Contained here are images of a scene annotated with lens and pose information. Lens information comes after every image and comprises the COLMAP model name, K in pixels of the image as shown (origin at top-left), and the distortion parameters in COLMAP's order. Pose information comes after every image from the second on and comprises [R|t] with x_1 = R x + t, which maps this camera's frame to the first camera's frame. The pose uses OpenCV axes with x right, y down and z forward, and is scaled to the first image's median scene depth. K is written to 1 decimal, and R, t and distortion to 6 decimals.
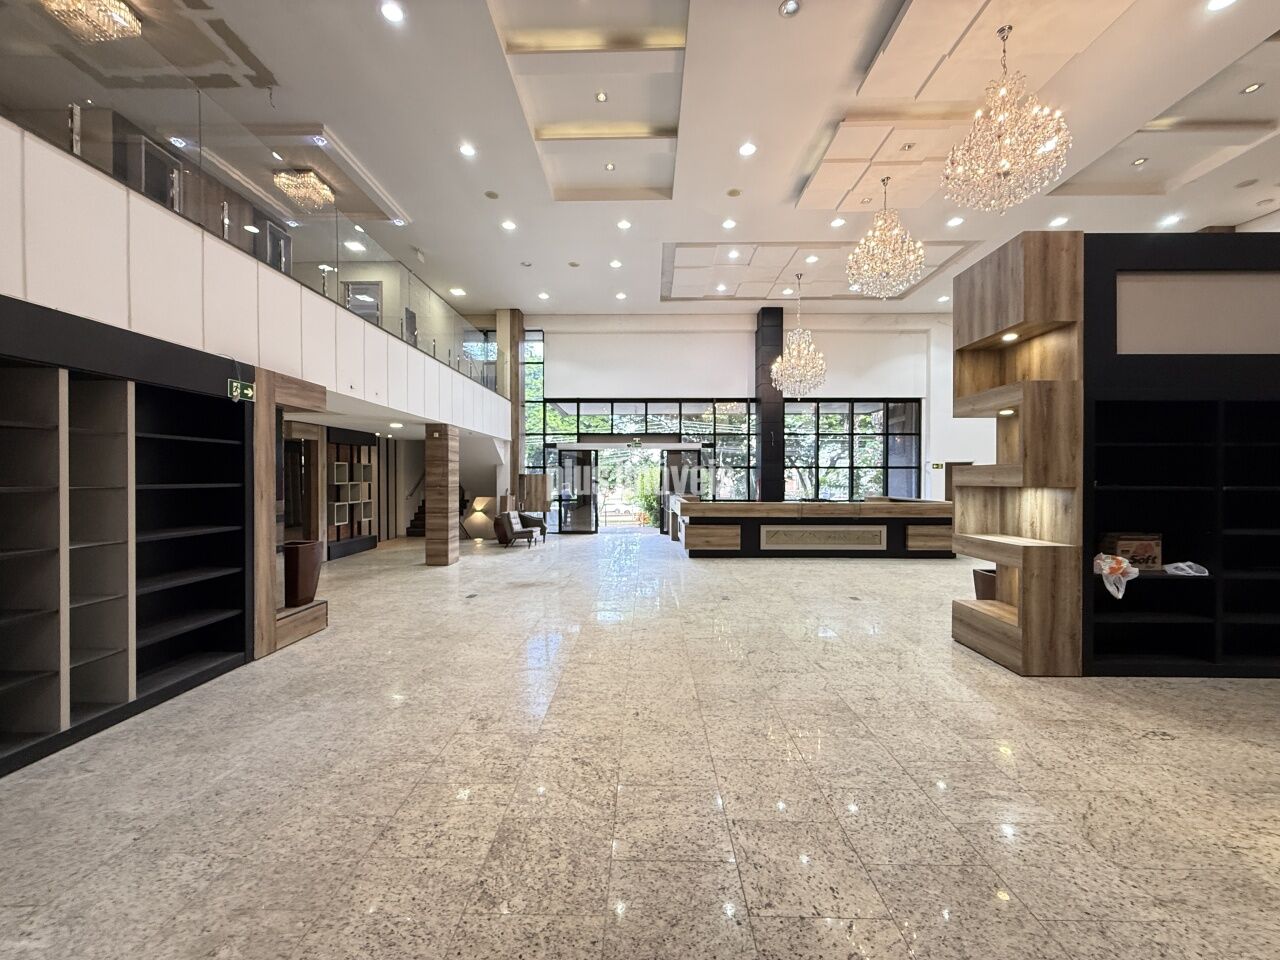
lens RADIAL K [[510.8, 0, 638.2], [0, 510.8, 477.9], [0, 0, 1]] dist [0.000062, 0.000189]
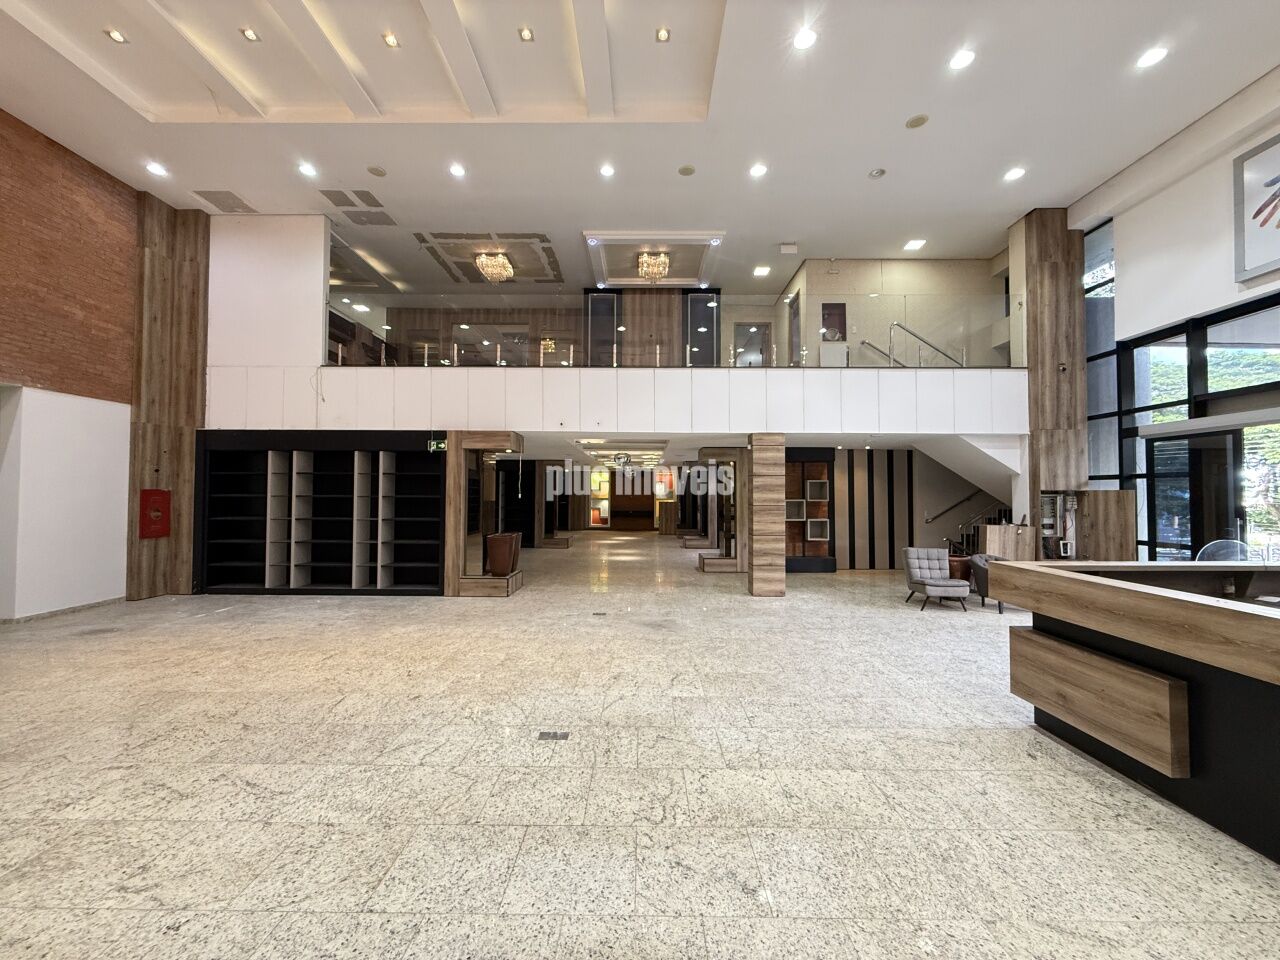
lens RADIAL K [[510.8, 0, 640.1], [0, 510.8, 479.4], [0, 0, 1]] dist [0.000062, 0.000189]
pose [[0.008831, -0.029976, -0.999512, 1.013707], [-0.006880, 0.999525, -0.030037, 0.002009], [0.999937, 0.007142, 0.008621, 1.622871]]
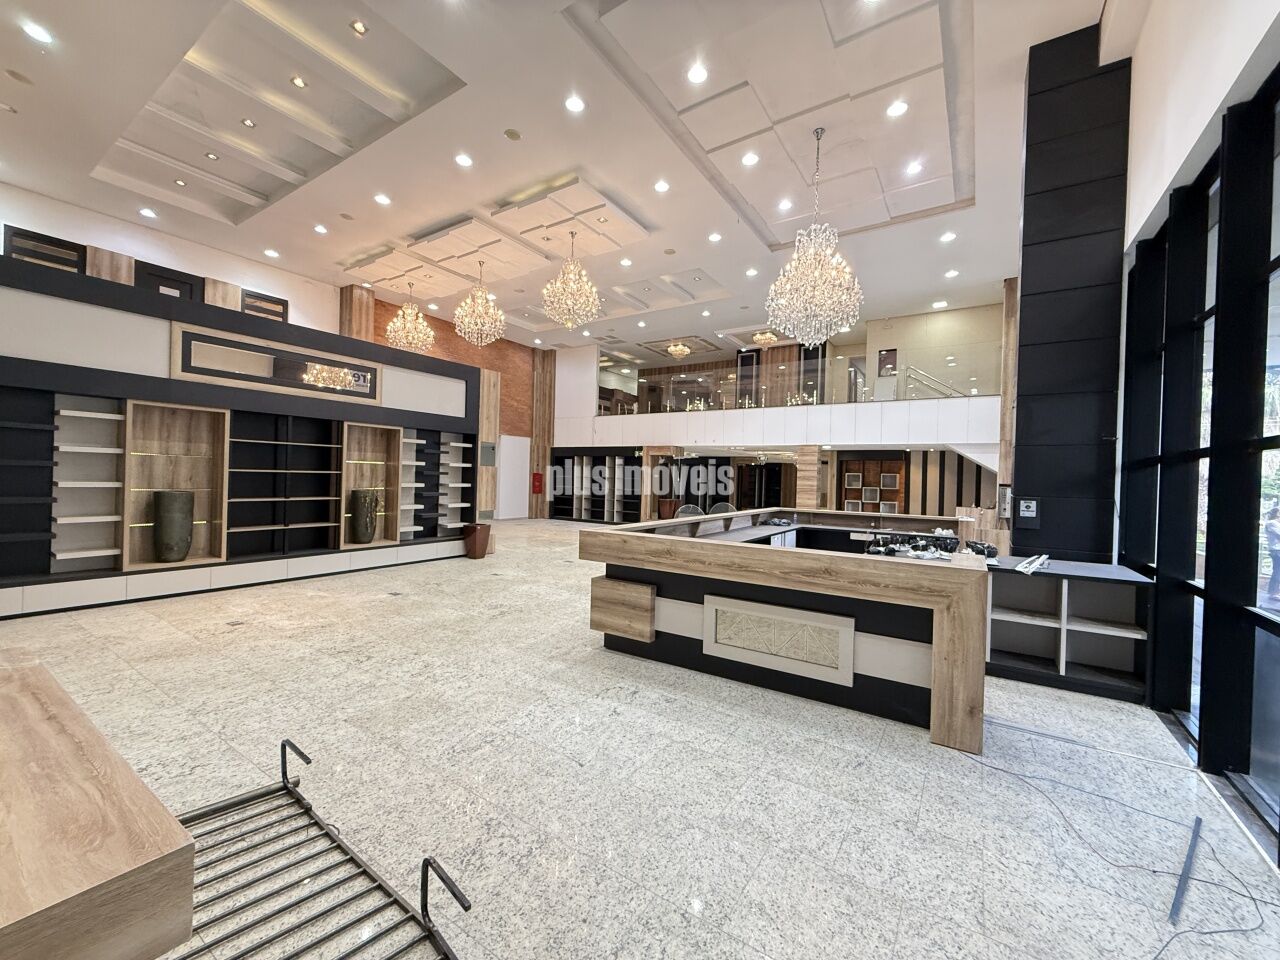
lens RADIAL K [[510.8, 0, 639.1], [0, 510.8, 478.4], [0, 0, 1]] dist [0.000062, 0.000189]
pose [[-0.538045, -0.013279, -0.842812, 2.248573], [-0.031302, 0.999501, 0.004235, -0.004986], [0.842335, 0.028661, -0.538192, 2.856564]]
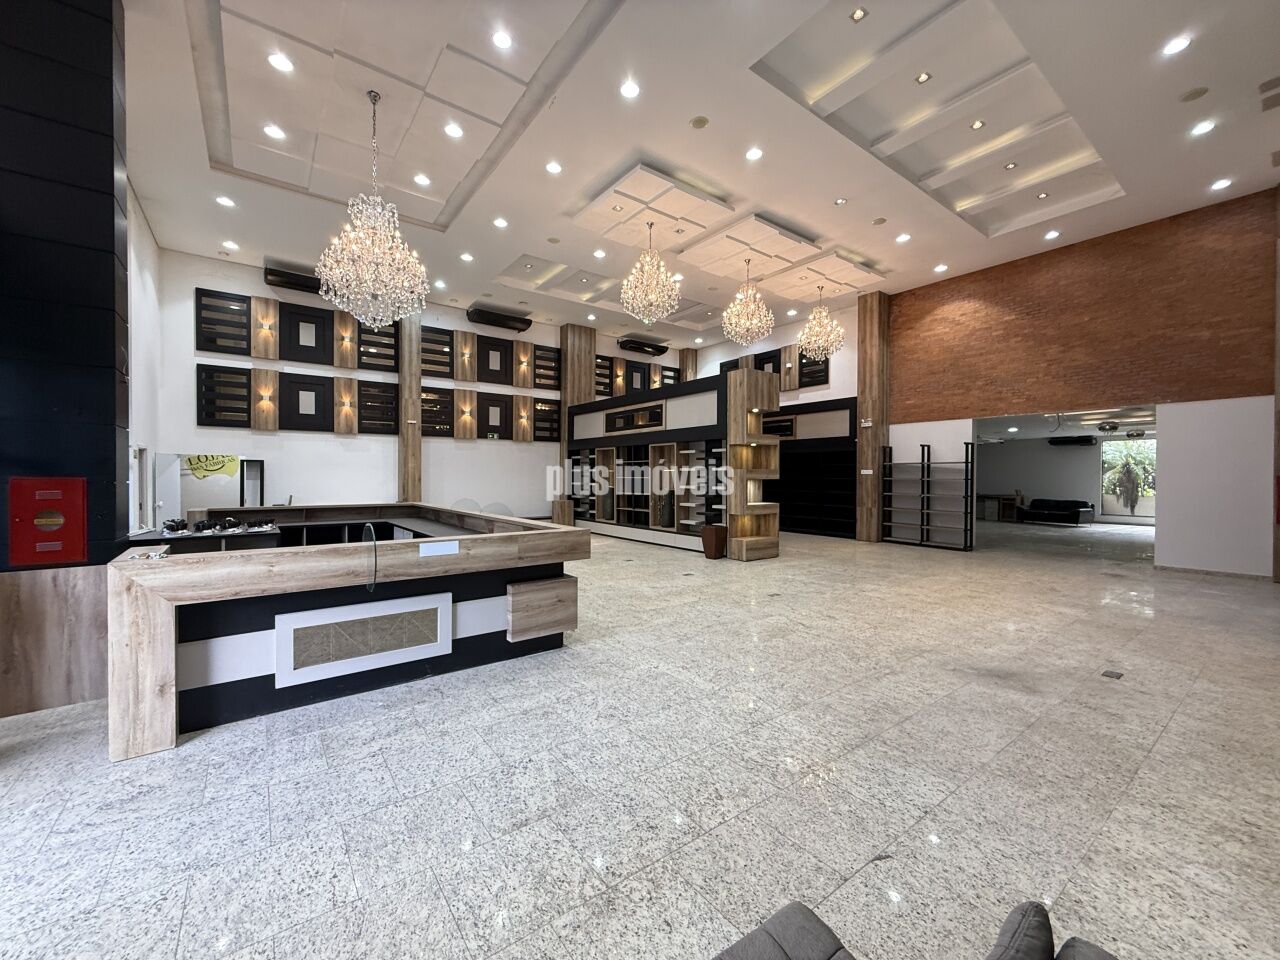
lens RADIAL K [[510.8, 0, 638.8], [0, 510.8, 480.4], [0, 0, 1]] dist [0.000062, 0.000189]
pose [[-0.611073, -0.011287, 0.791494, -0.701514], [-0.001334, 0.999912, 0.013229, -0.007630], [-0.791573, 0.007028, -0.611034, 2.756553]]
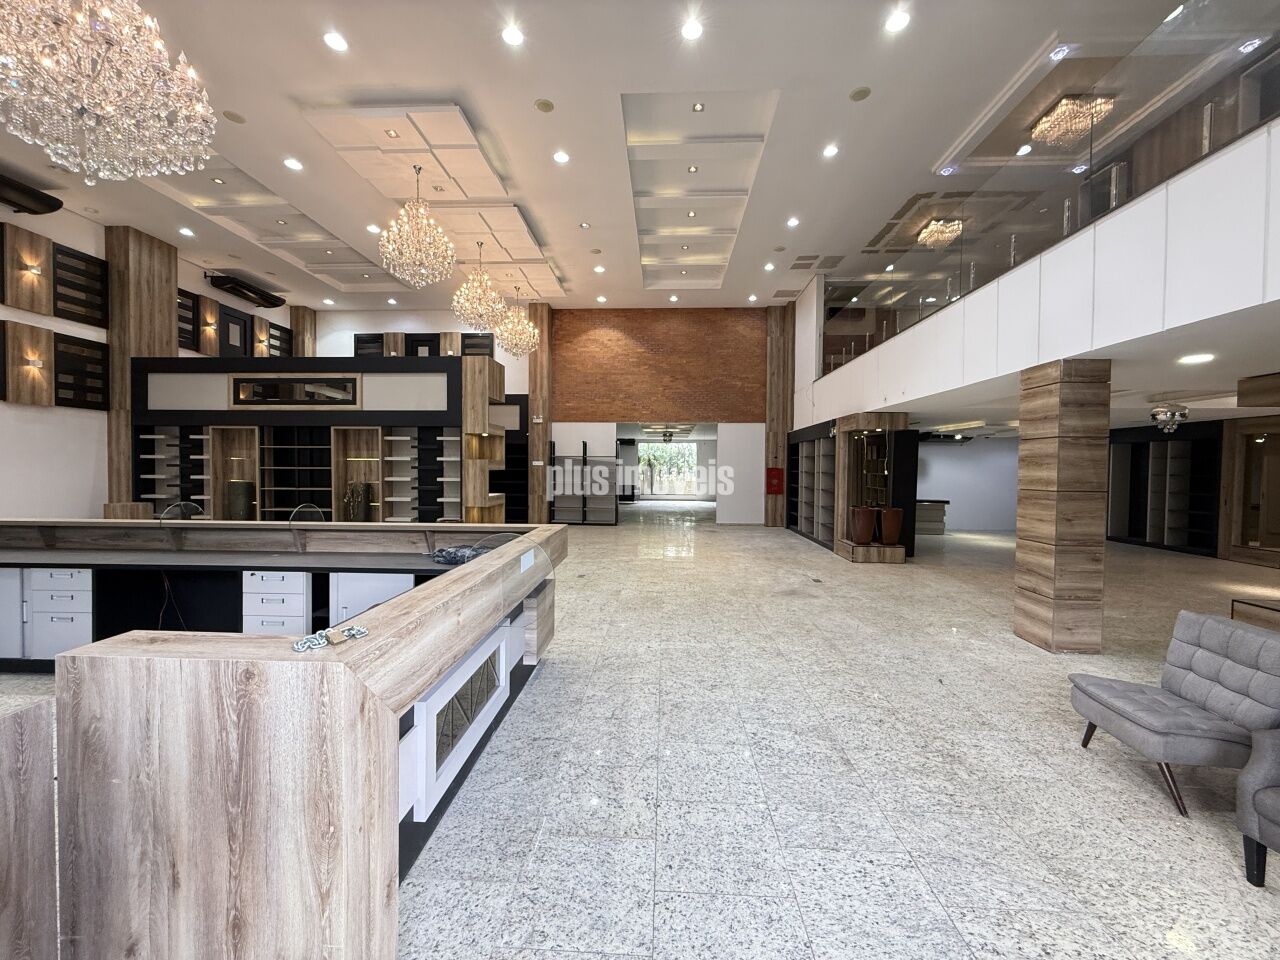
lens RADIAL K [[510.8, 0, 638.2], [0, 510.8, 480.8], [0, 0, 1]] dist [0.000062, 0.000189]
pose [[-0.999264, -0.009946, 0.037049, 0.012941], [-0.008904, 0.999563, 0.028173, -0.004790], [-0.037313, 0.027822, -0.998916, 3.153694]]
